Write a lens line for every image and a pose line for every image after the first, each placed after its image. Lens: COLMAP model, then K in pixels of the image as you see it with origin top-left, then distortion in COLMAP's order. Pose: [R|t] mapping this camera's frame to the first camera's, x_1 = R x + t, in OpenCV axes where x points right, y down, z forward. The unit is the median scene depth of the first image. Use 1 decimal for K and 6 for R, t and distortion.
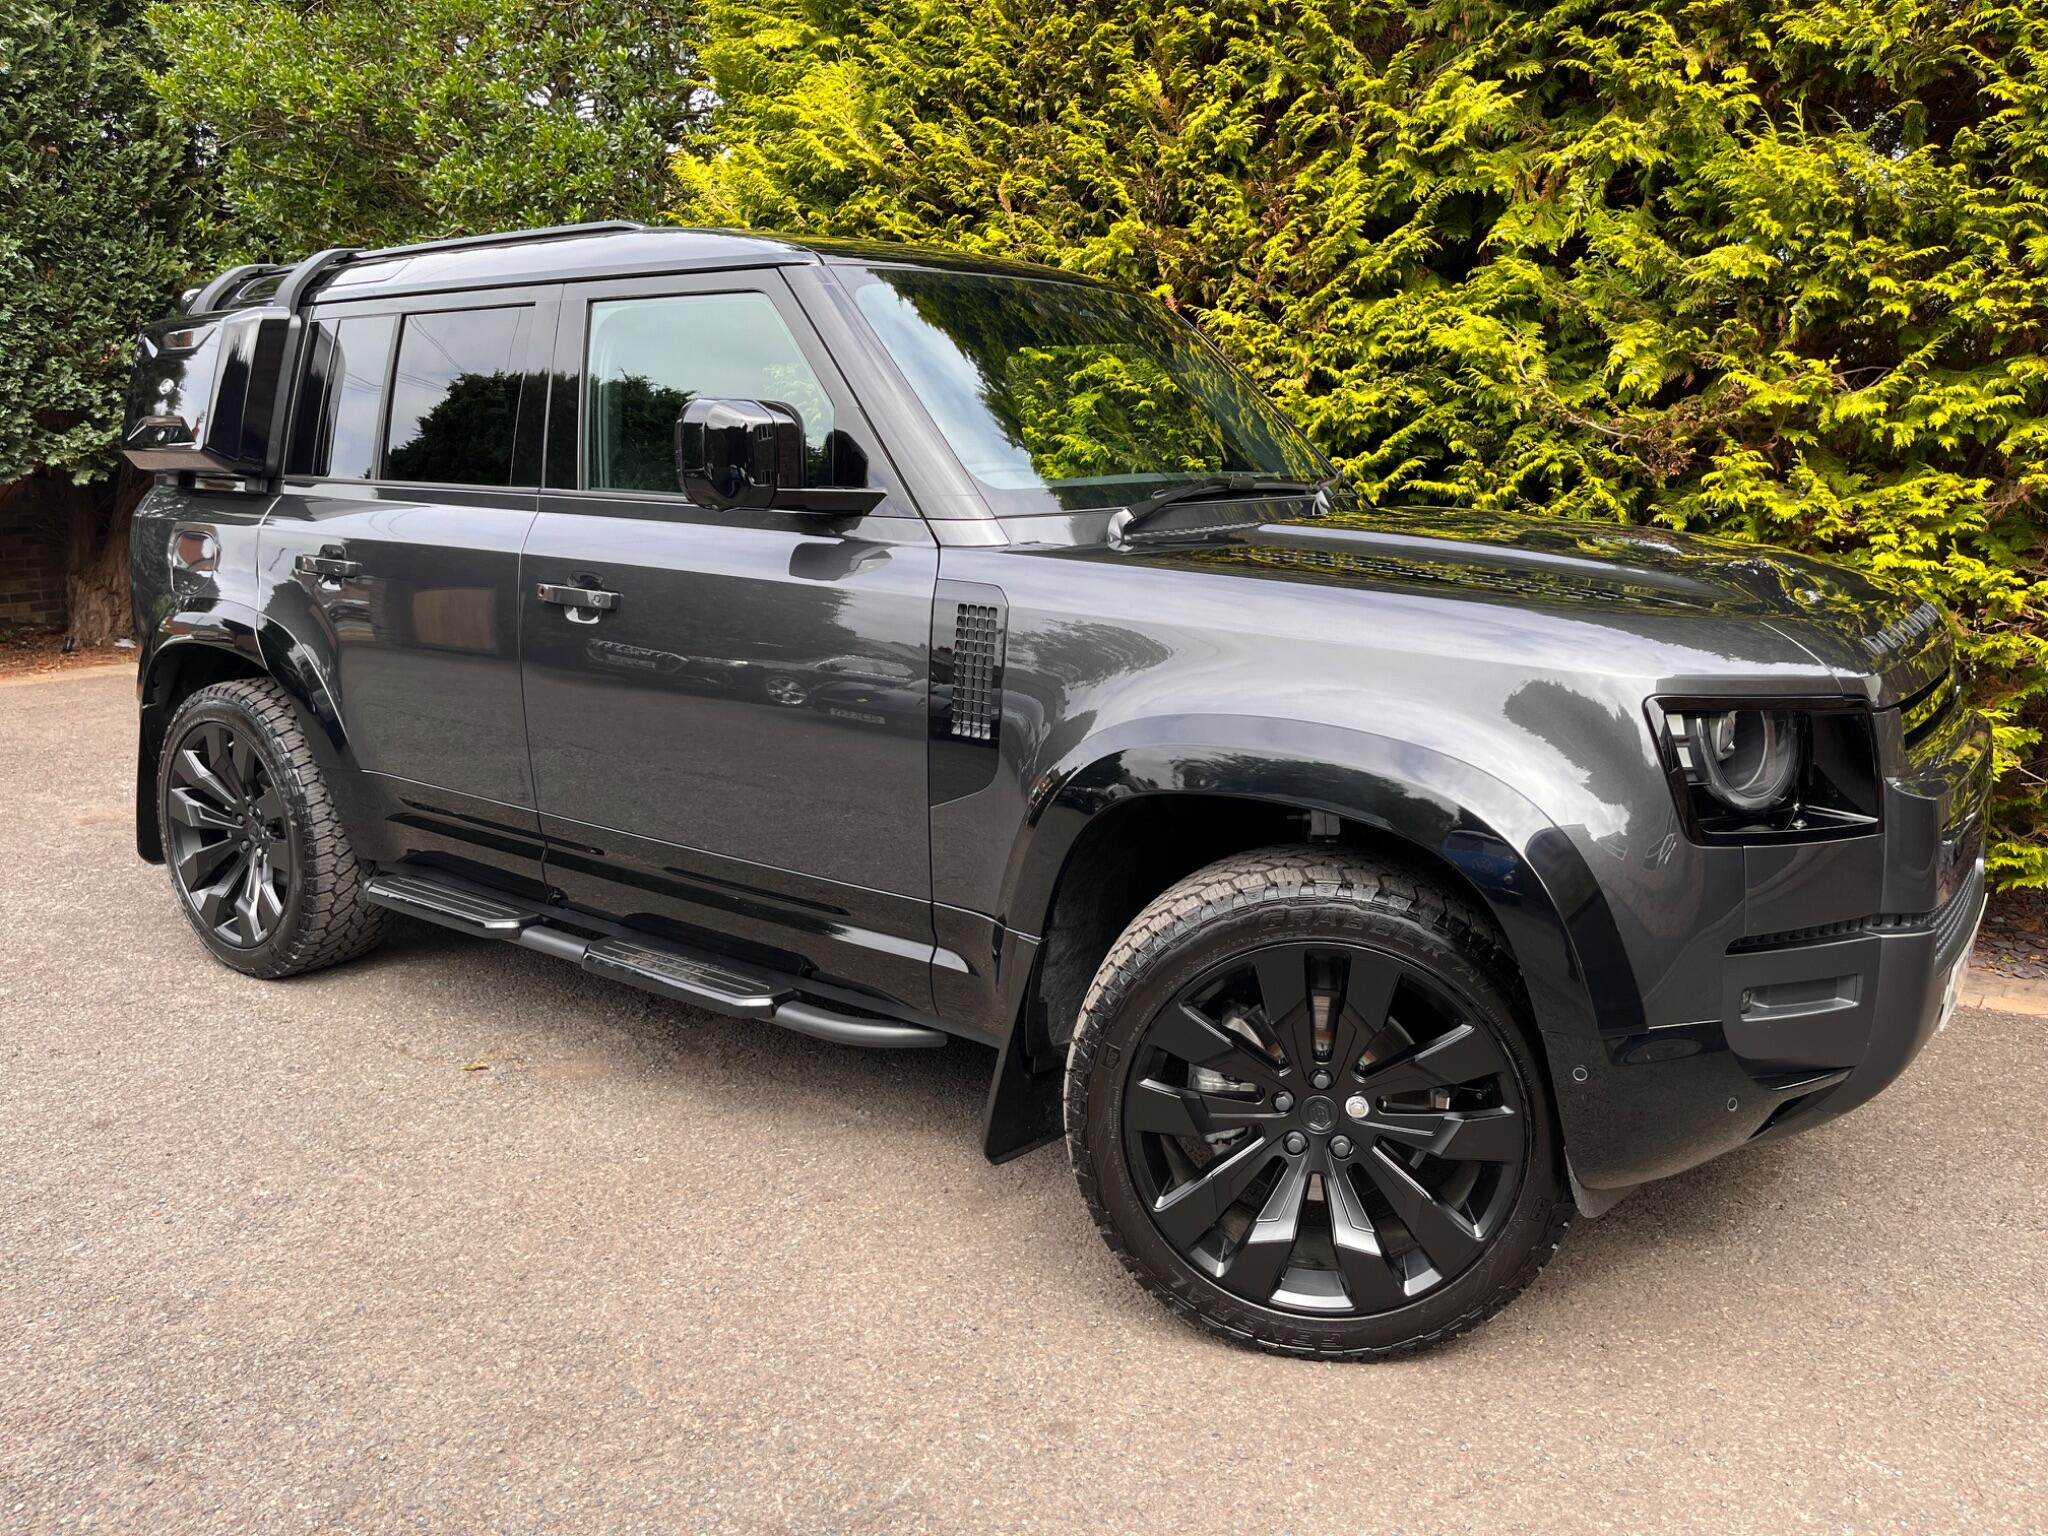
lens RADIAL K [[1544.4, 0, 1034.2], [0, 1544.4, 753.1], [0, 0, 1]] dist [0.077480, -0.113532]
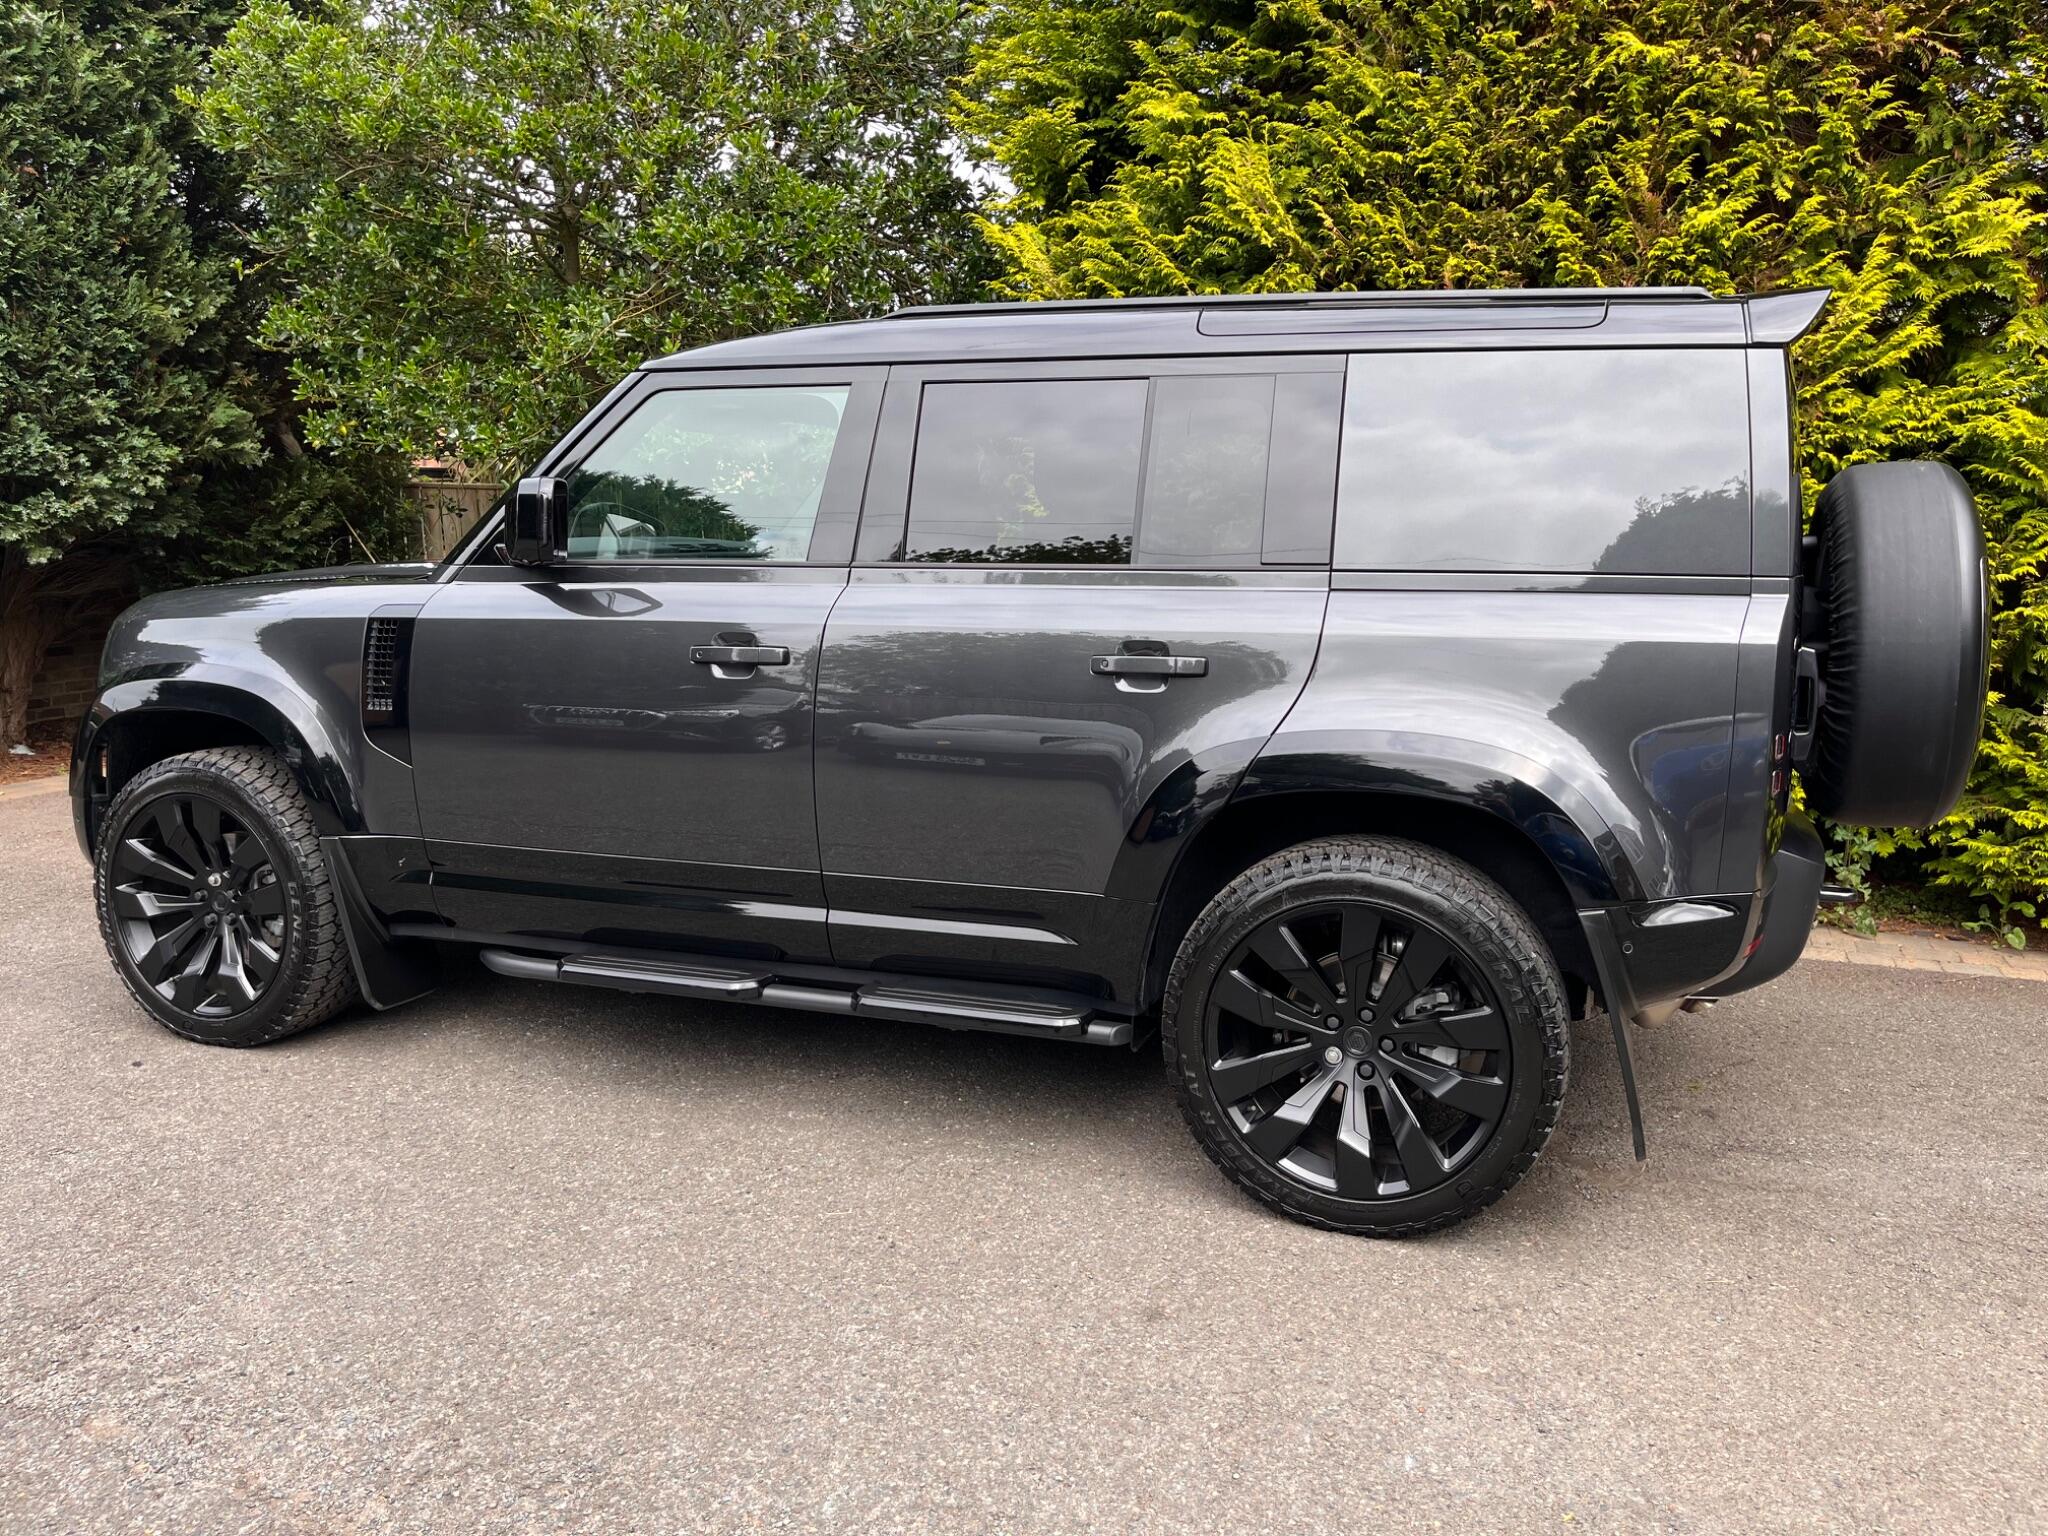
lens RADIAL K [[1544.4, 0, 1032.6], [0, 1544.4, 754.0], [0, 0, 1]] dist [0.077480, -0.113532]
pose [[0.969547, -0.029780, 0.243088, -0.570565], [0.041078, 0.998292, -0.041540, -0.023735], [-0.241436, 0.050260, 0.969114, 0.115575]]
